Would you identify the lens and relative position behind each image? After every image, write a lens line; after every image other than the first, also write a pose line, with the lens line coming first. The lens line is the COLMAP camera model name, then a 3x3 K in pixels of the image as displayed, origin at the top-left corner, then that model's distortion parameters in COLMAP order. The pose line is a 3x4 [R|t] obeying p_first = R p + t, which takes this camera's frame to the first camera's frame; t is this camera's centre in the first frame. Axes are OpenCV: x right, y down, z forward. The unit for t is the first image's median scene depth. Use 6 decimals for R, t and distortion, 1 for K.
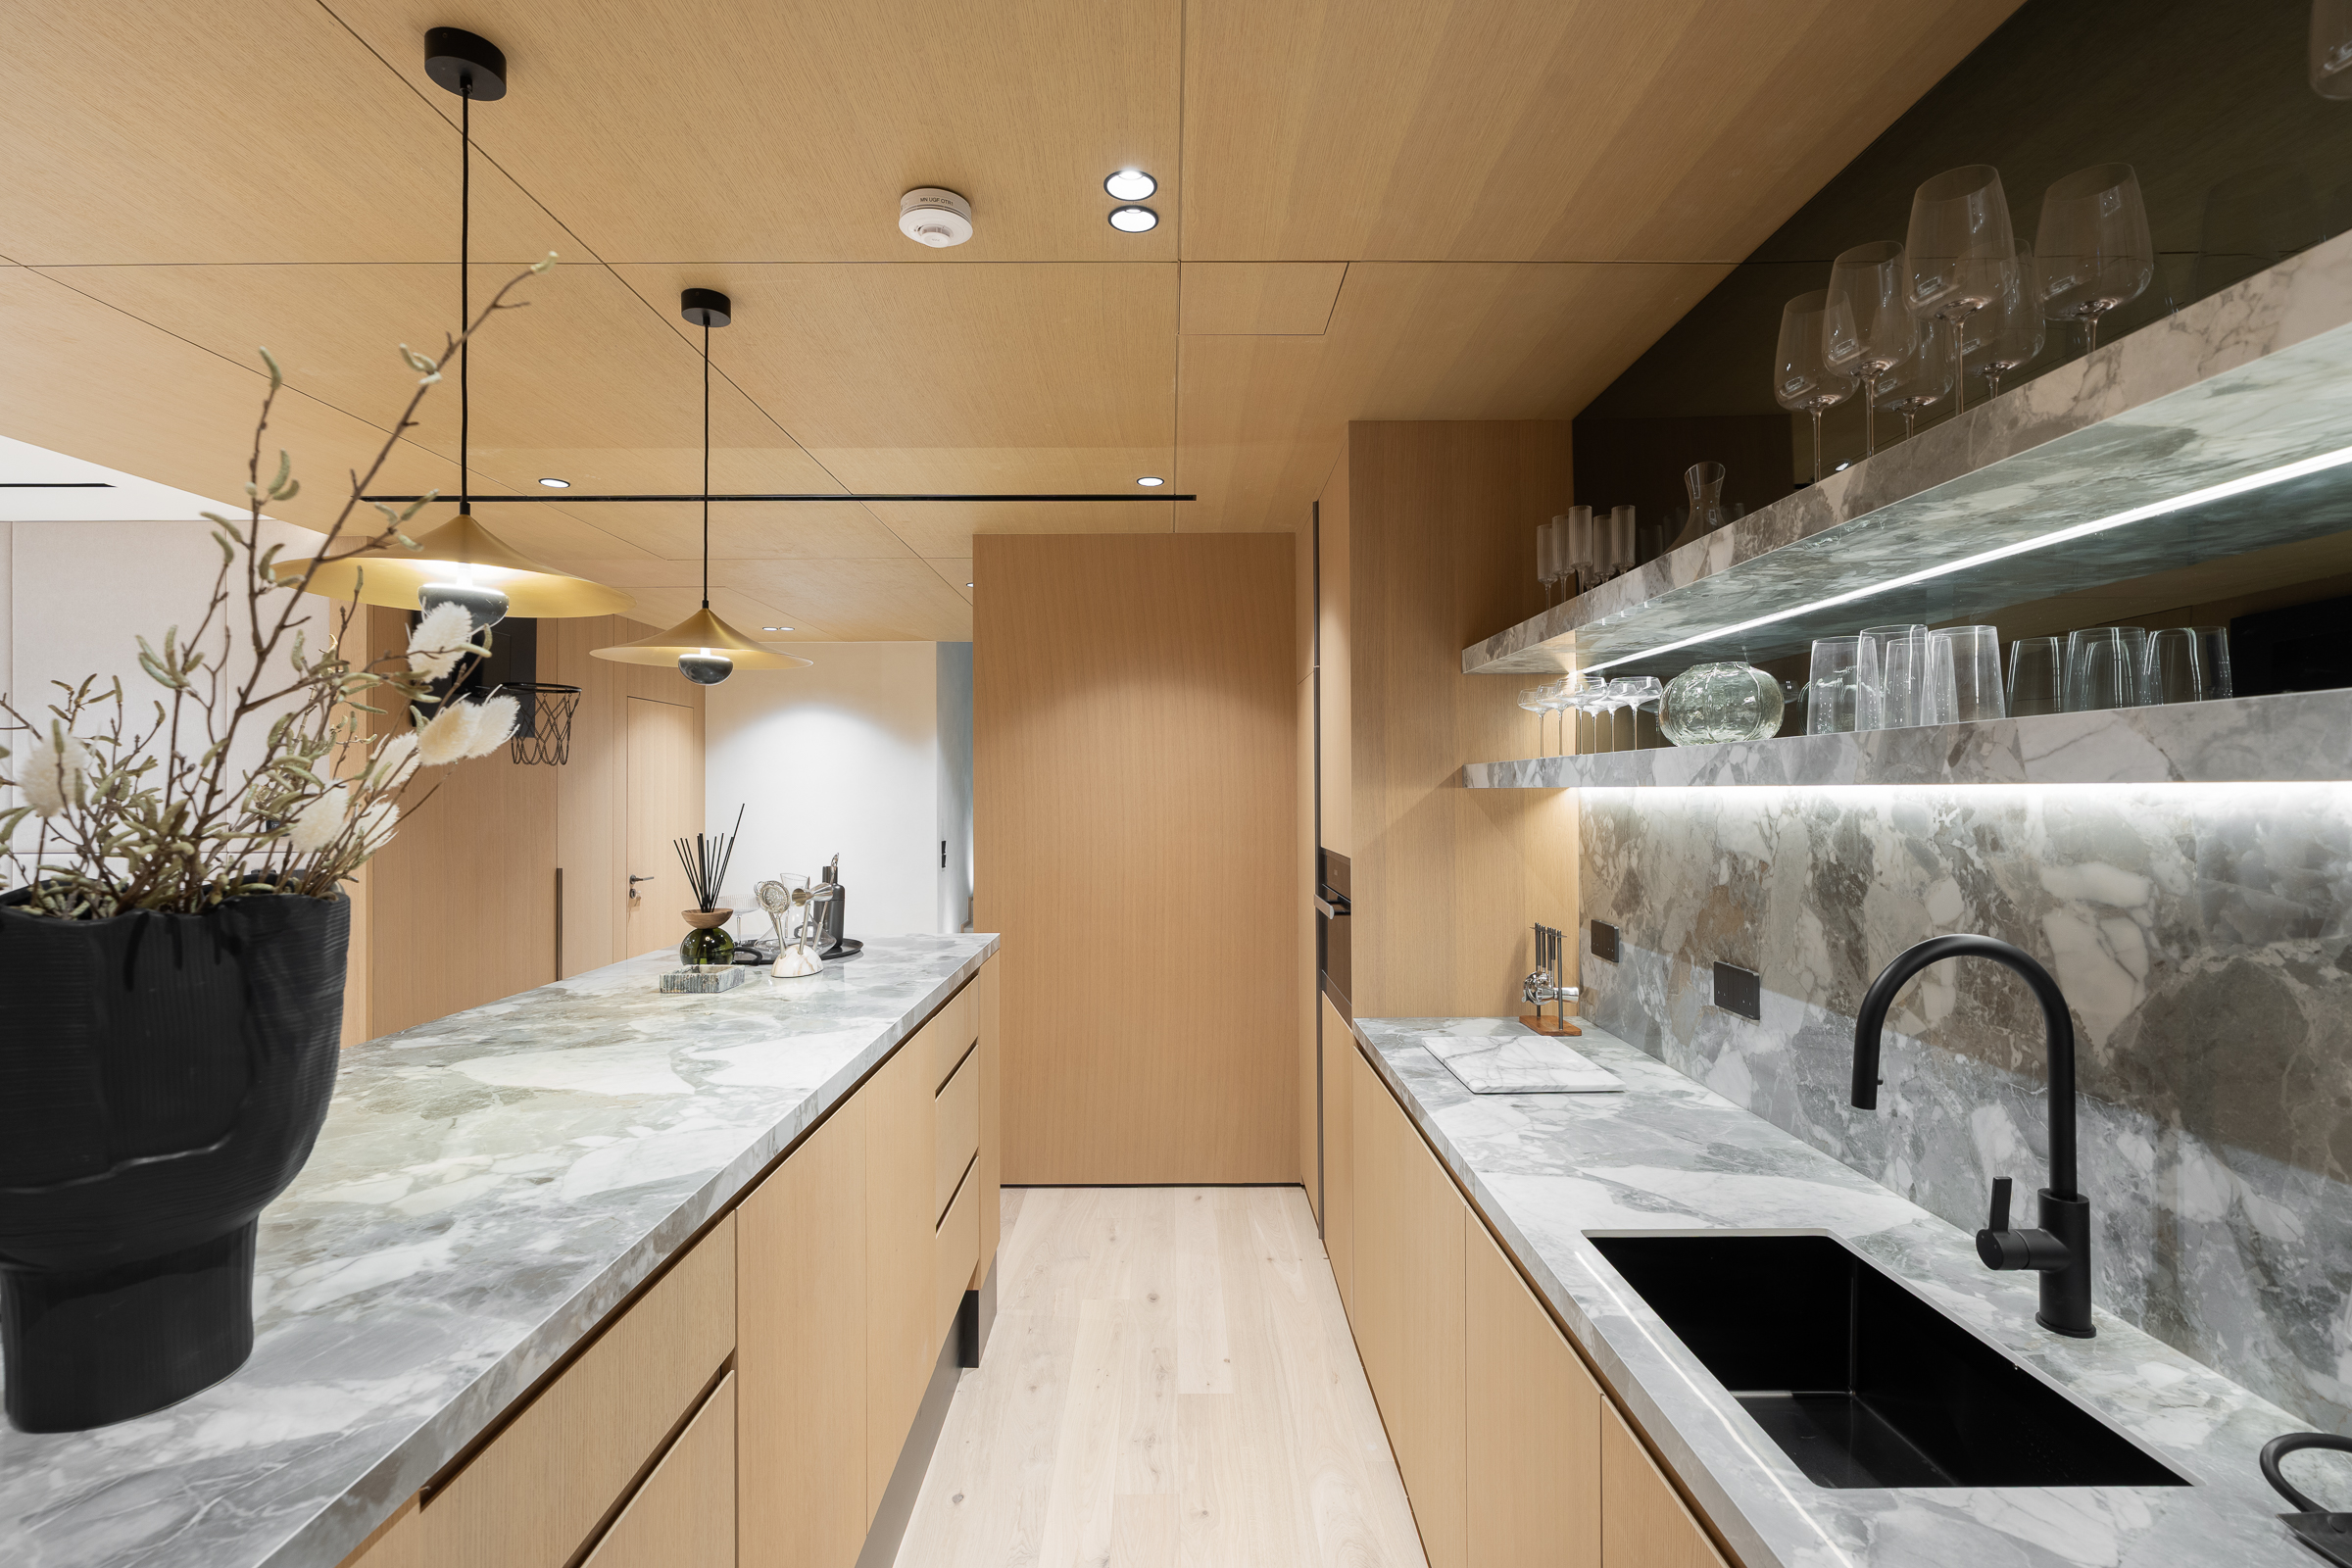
lens RADIAL K [[1070.1, 0, 1168.3], [0, 1070.1, 783.6], [0, 0, 1]] dist [-0.001143, 0.000088]
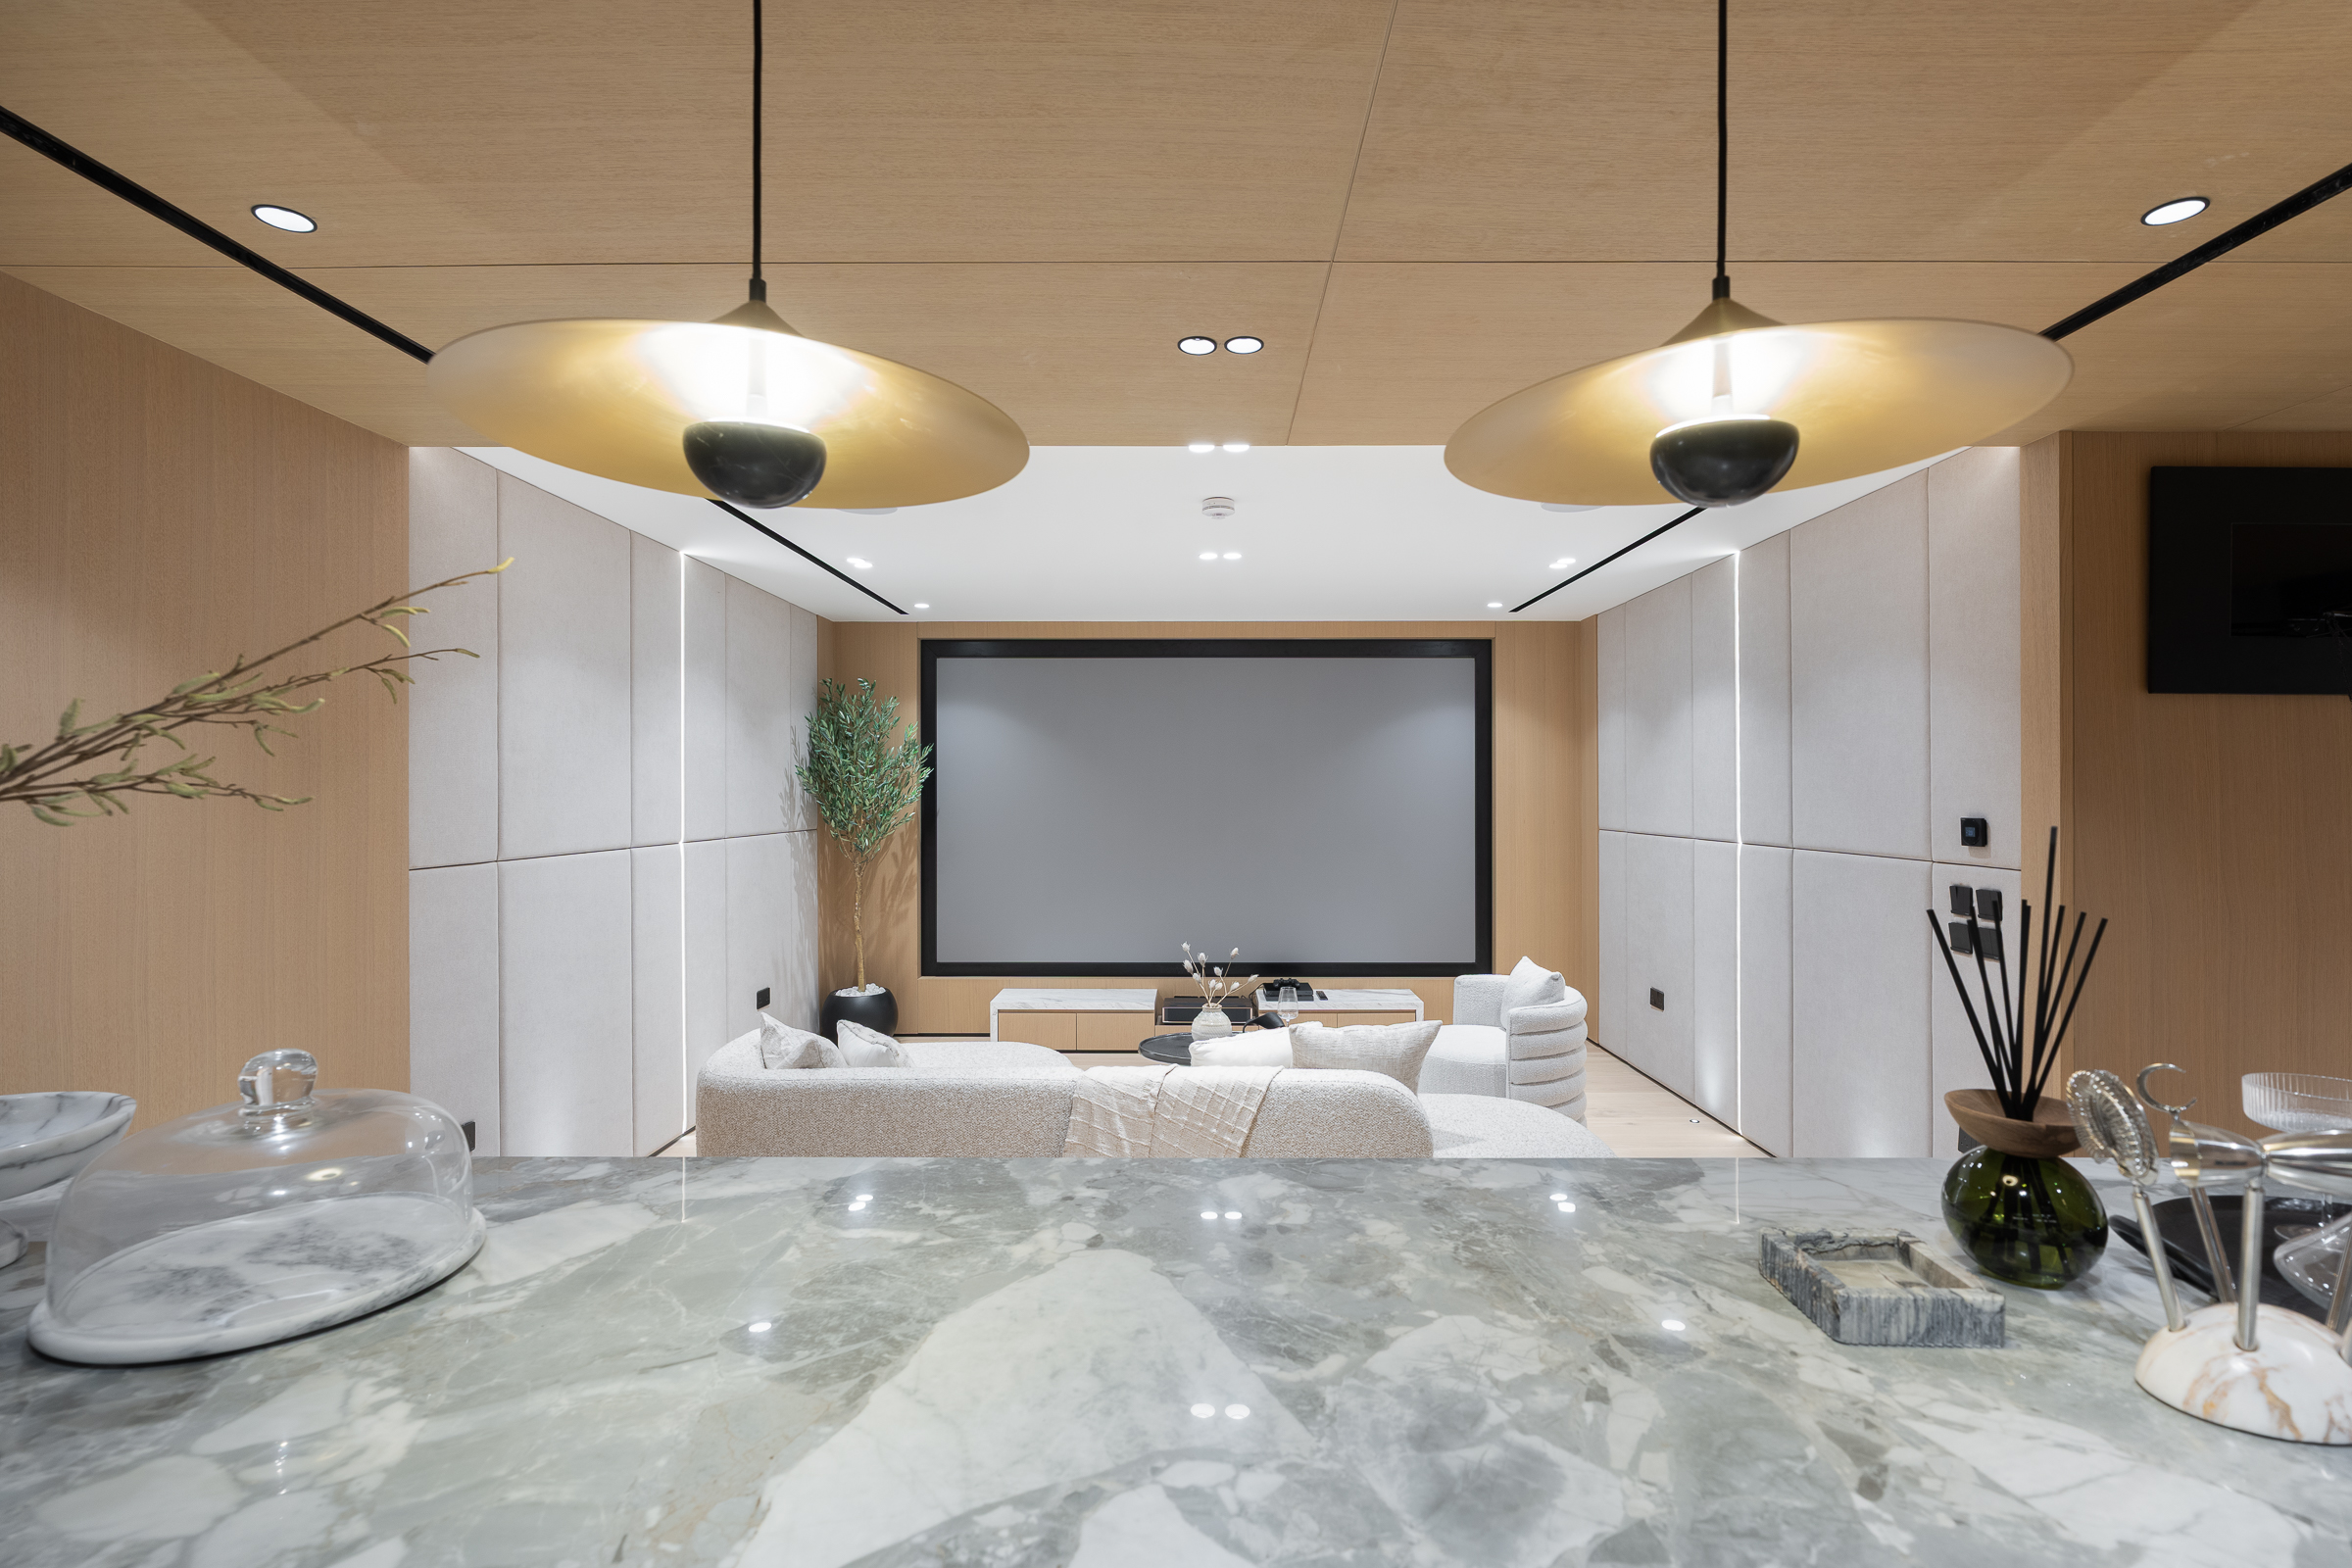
lens RADIAL K [[1070.1, 0, 1168.3], [0, 1070.1, 783.6], [0, 0, 1]] dist [-0.001143, 0.000088]
pose [[-0.018596, -0.000361, -0.999827, -0.072383], [0.009421, 0.999955, -0.000536, 0.003678], [0.999783, -0.009429, -0.018592, 1.025384]]
